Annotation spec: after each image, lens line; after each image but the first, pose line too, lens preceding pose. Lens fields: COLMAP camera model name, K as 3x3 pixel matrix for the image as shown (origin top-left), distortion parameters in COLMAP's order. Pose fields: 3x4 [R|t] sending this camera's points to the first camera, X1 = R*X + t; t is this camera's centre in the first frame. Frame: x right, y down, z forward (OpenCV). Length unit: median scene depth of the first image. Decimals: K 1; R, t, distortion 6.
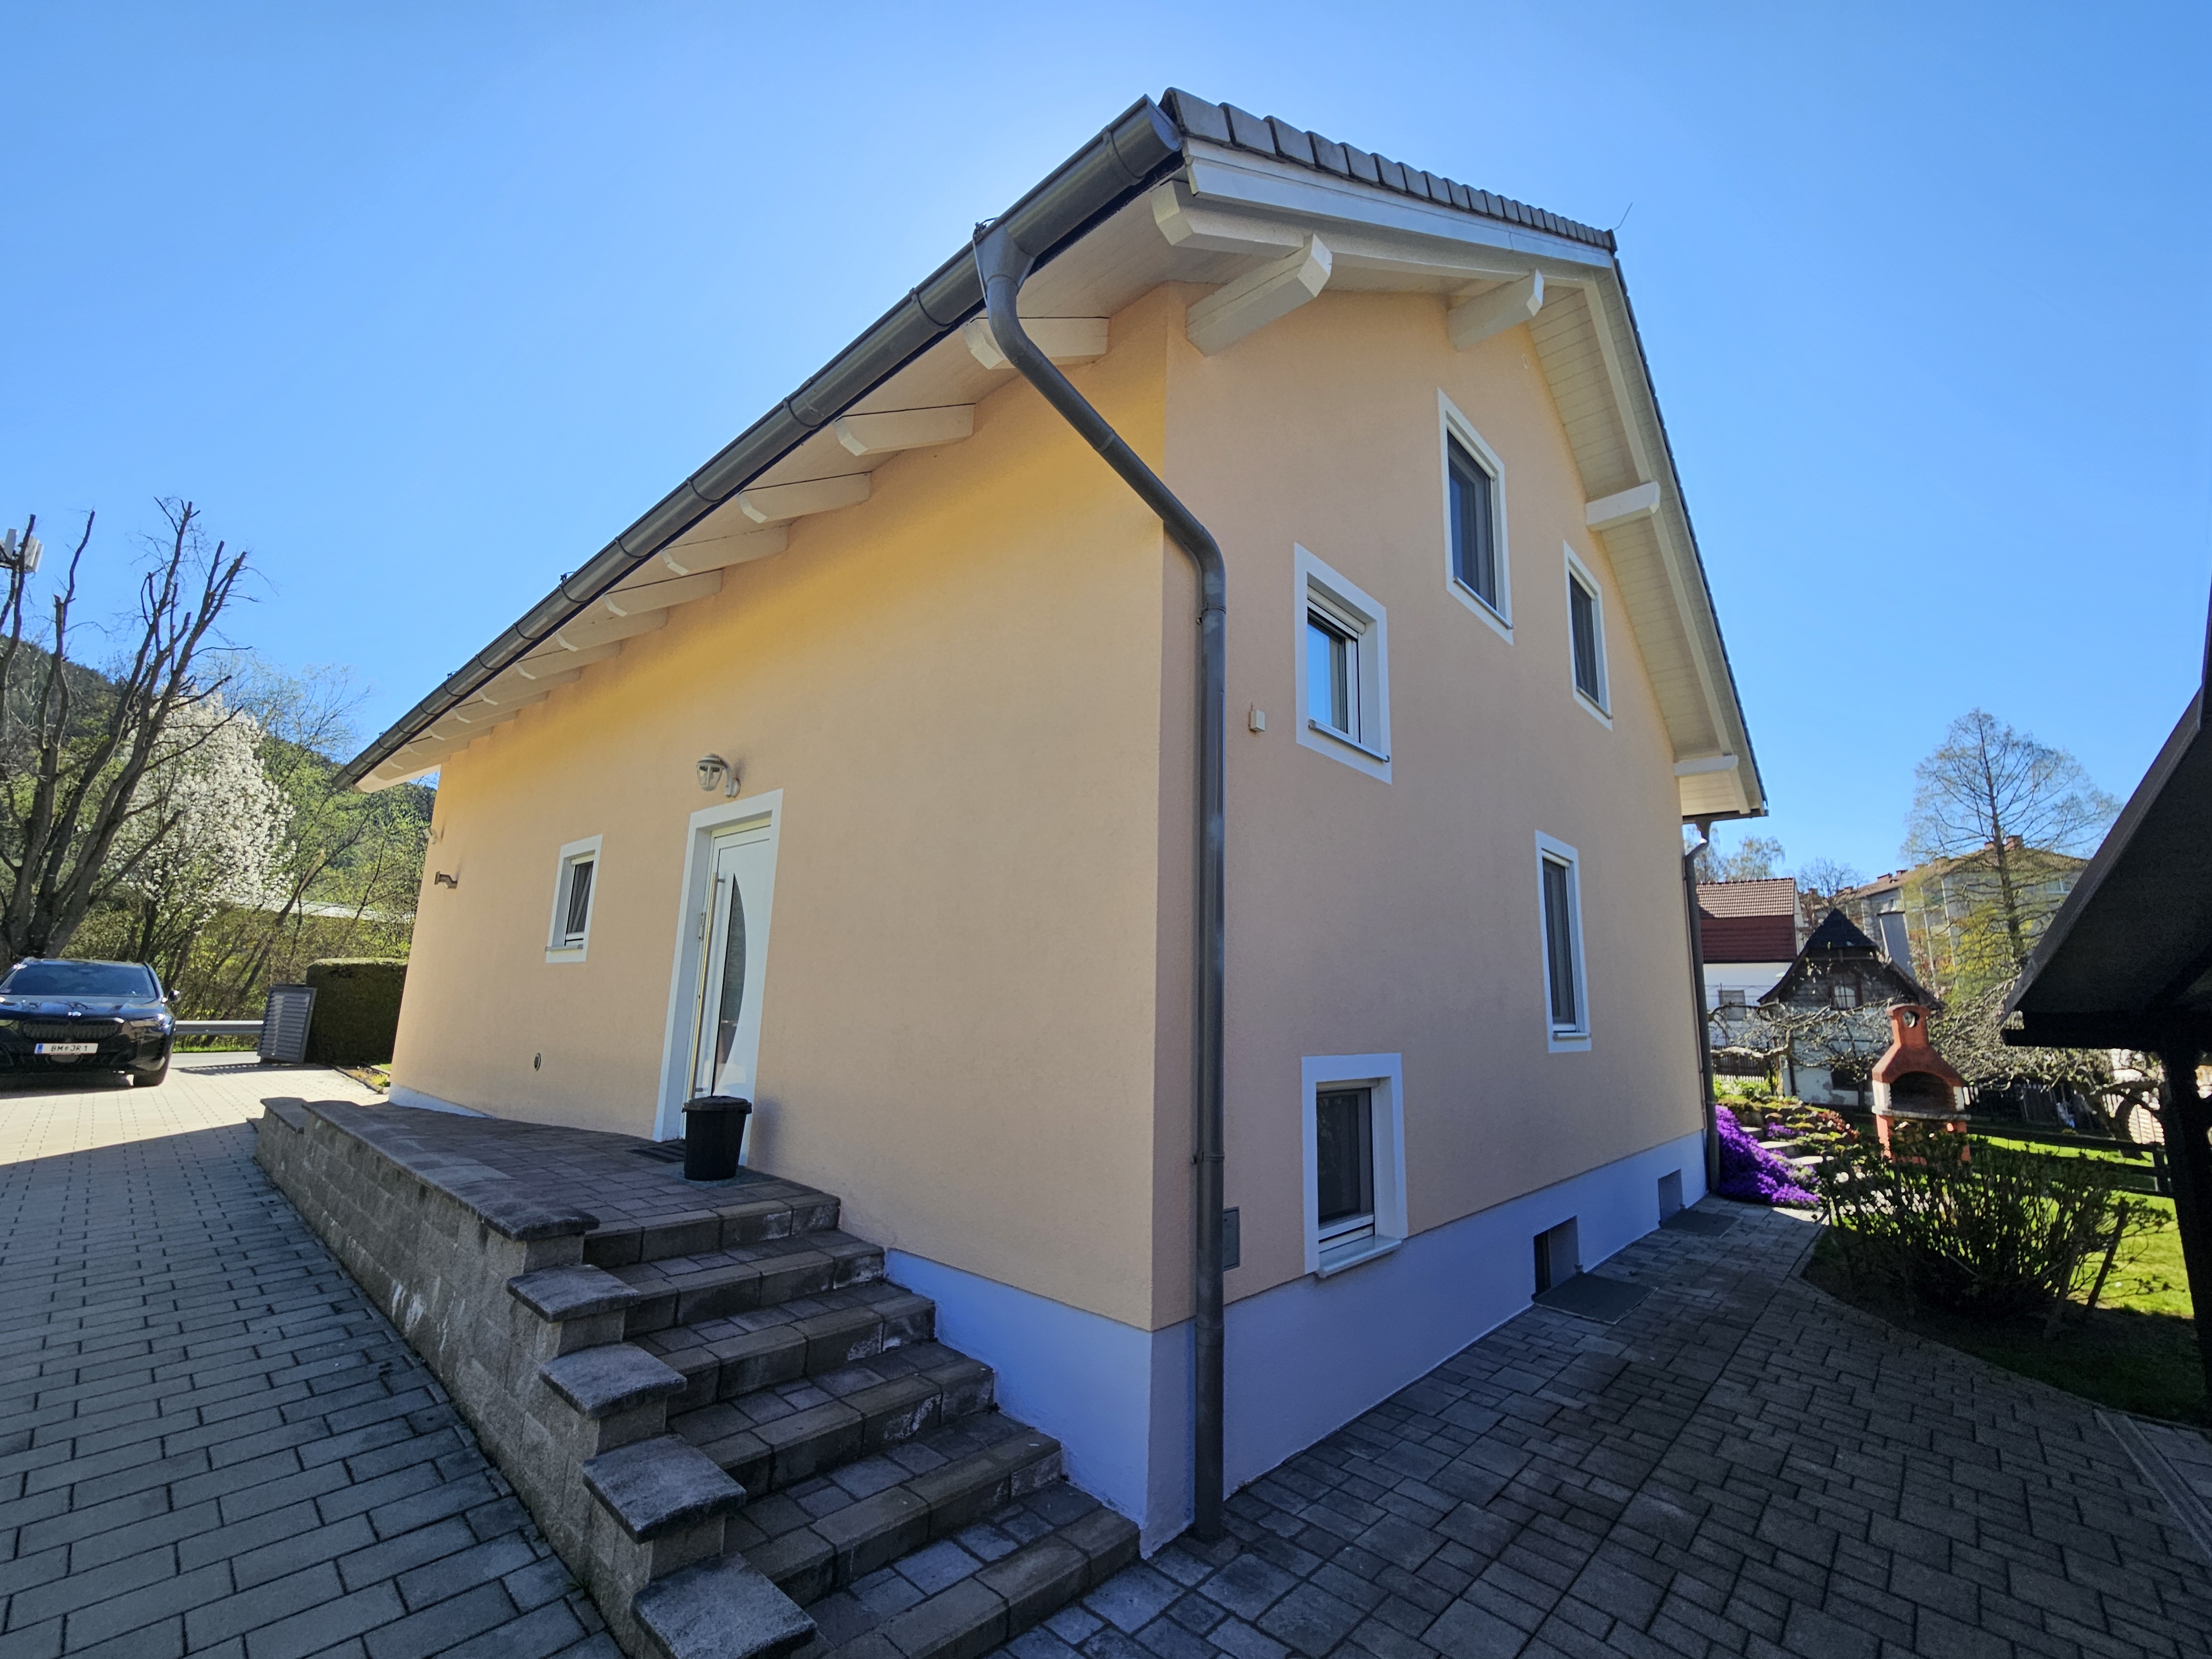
lens RADIAL K [[906.7, 0, 1110.6], [0, 906.7, 834.0], [0, 0, 1]] dist [-0.015201, 0.006069]
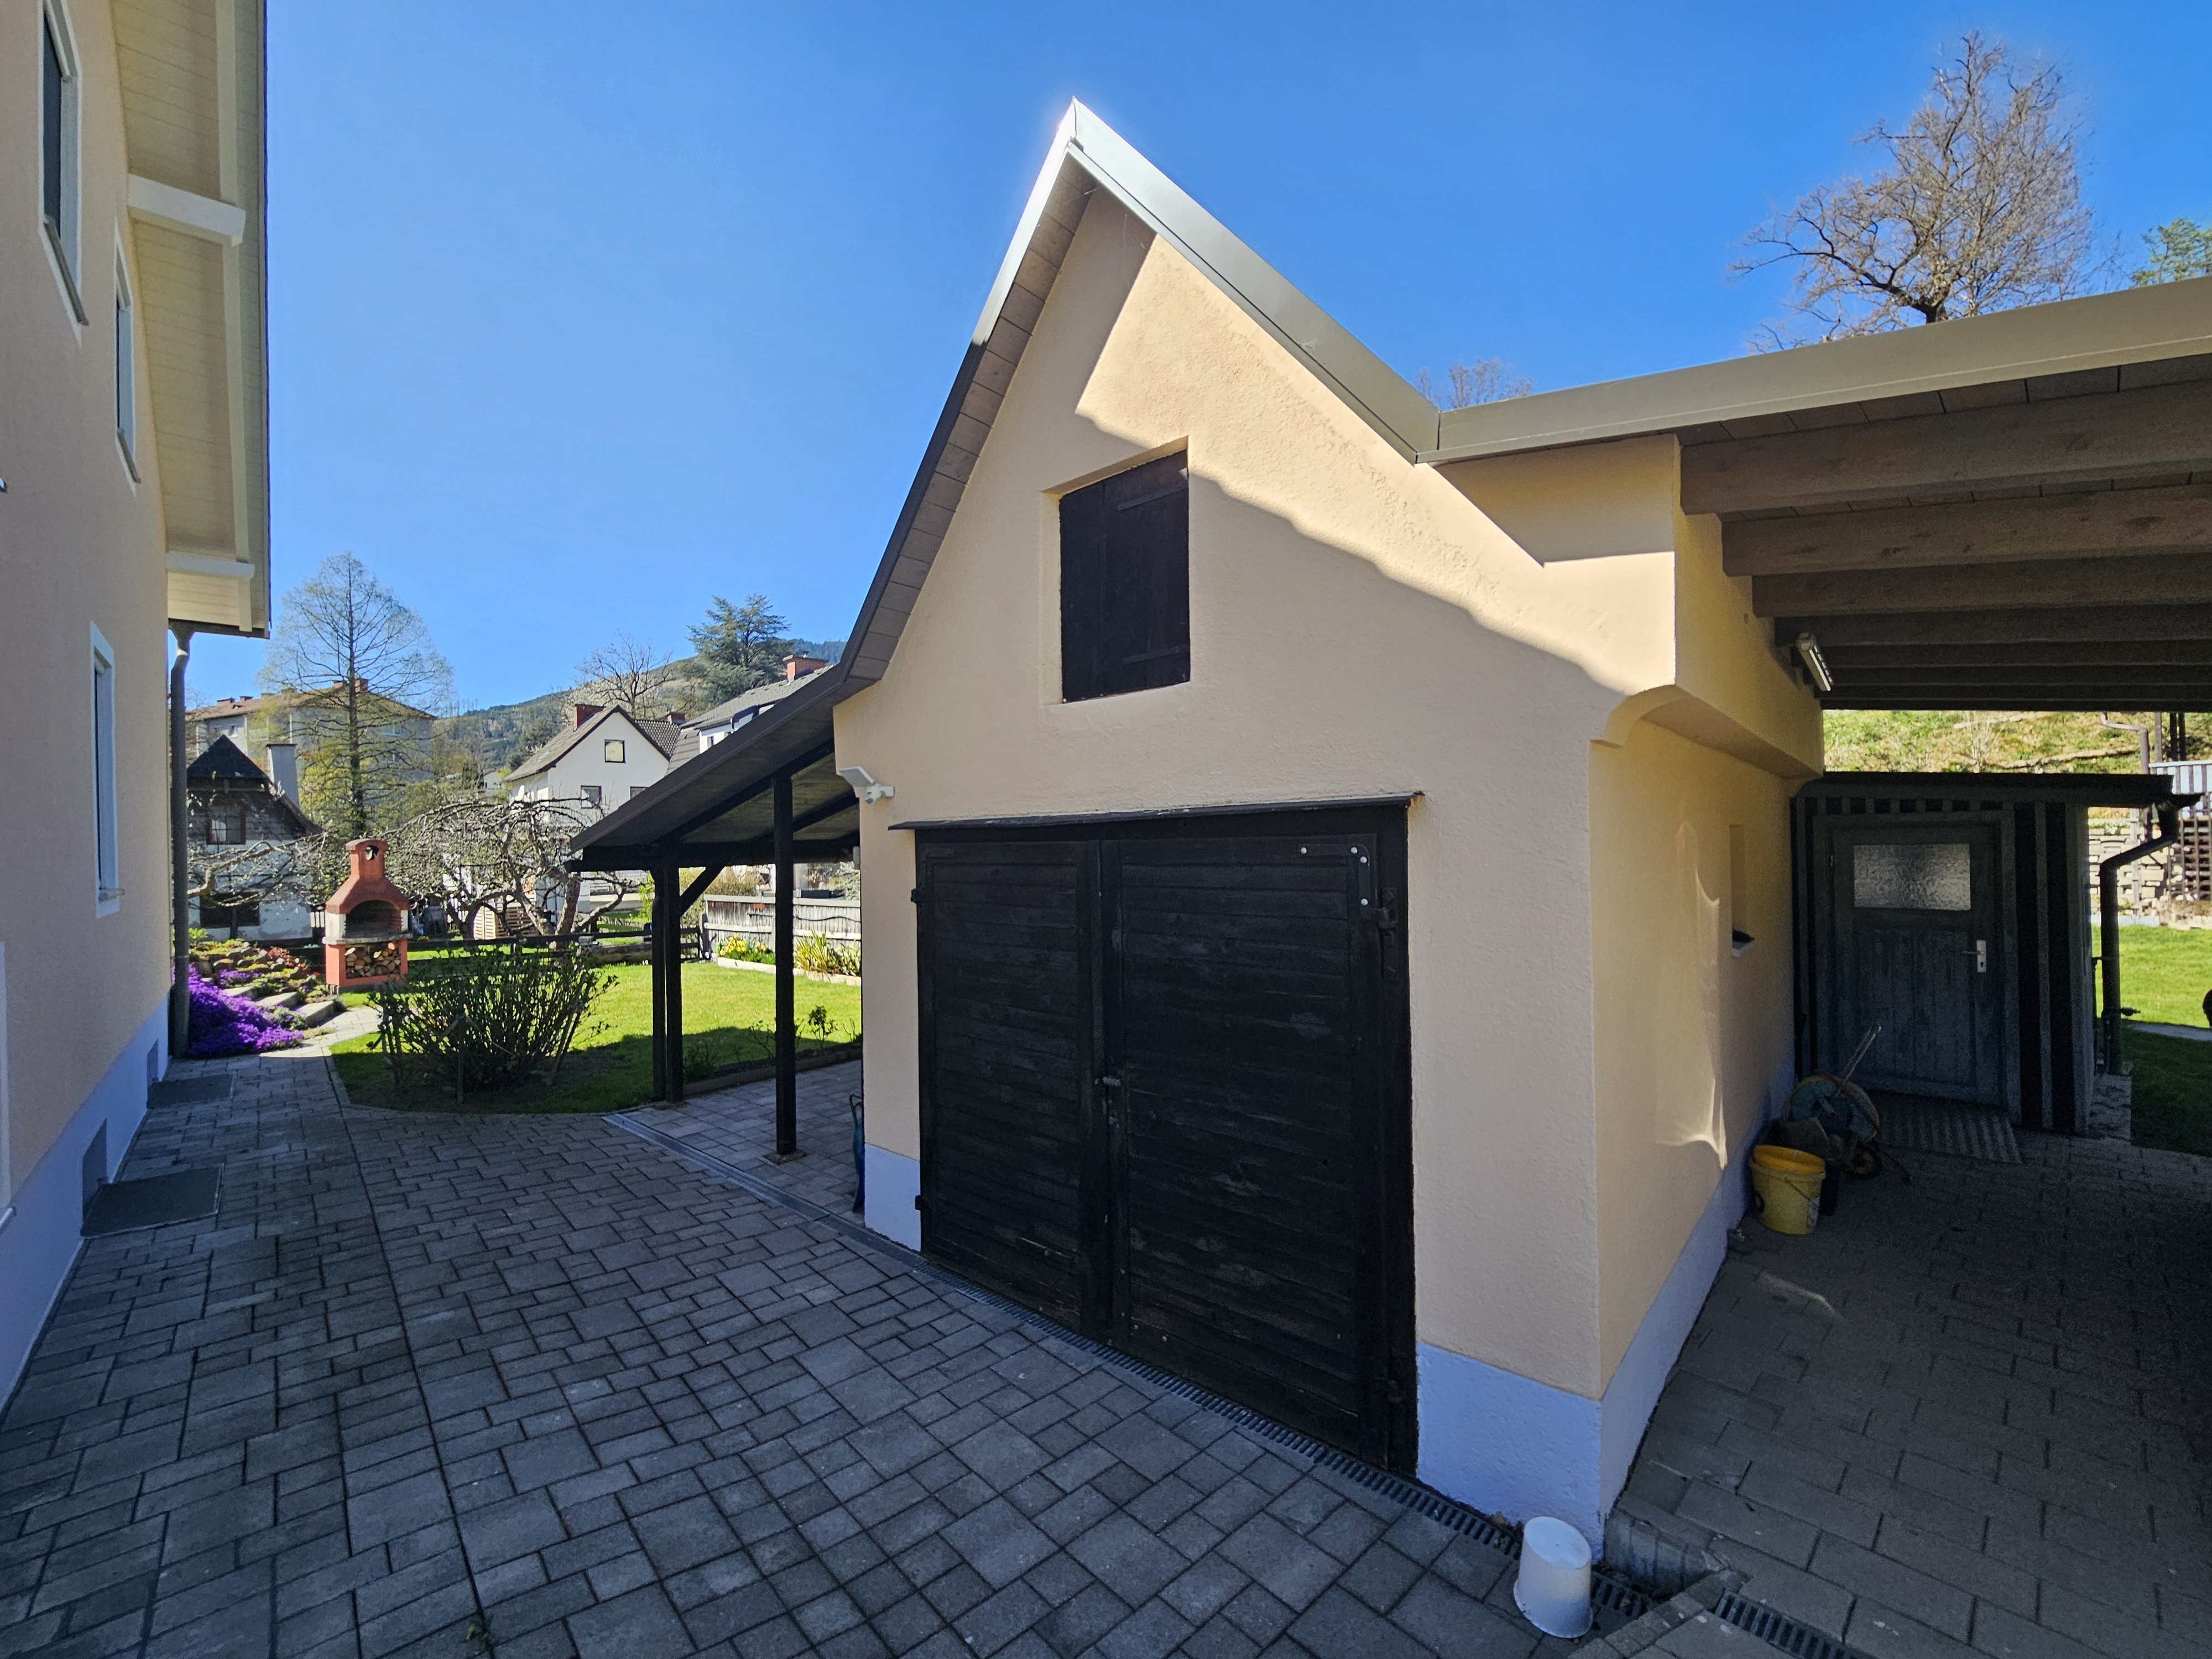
lens RADIAL K [[906.7, 0, 1110.6], [0, 906.7, 834.0], [0, 0, 1]] dist [-0.015201, 0.006069]
pose [[0.077091, -0.021697, 0.996788, -0.226806], [-0.164962, 0.985706, 0.034214, 0.006158], [-0.983282, -0.167070, 0.072410, 0.136062]]
